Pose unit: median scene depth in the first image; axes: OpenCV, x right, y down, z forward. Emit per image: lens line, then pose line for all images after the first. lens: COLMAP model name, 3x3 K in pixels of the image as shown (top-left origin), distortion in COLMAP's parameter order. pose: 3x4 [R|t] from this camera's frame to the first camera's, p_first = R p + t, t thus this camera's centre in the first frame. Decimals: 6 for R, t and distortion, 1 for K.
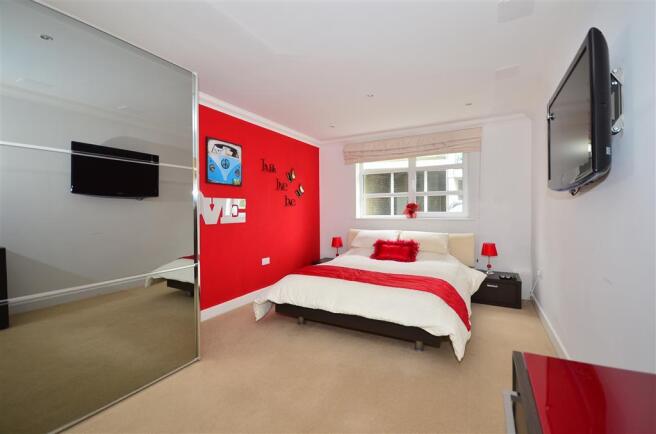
lens RADIAL K [[289.6, 0, 328.0], [0, 289.6, 217.0], [0, 0, 1]] dist [-0.000068, -0.000079]
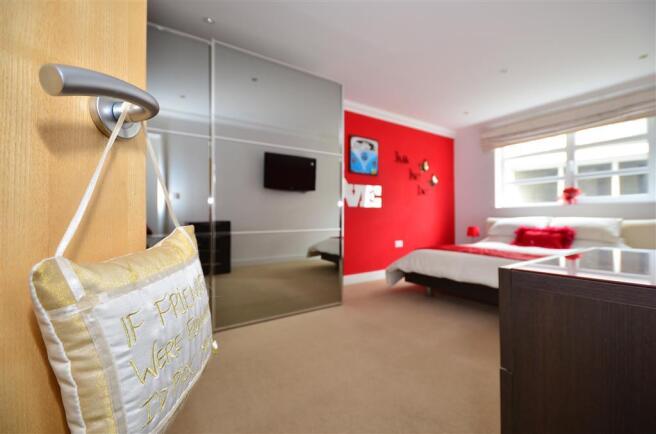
lens RADIAL K [[289.6, 0, 328.0], [0, 289.6, 217.0], [0, 0, 1]] dist [-0.000068, -0.000079]
pose [[0.887839, 0.002517, -0.460148, 0.060074], [-0.017018, 0.999481, -0.027369, 0.094691], [0.459840, 0.032130, 0.887420, -0.119512]]
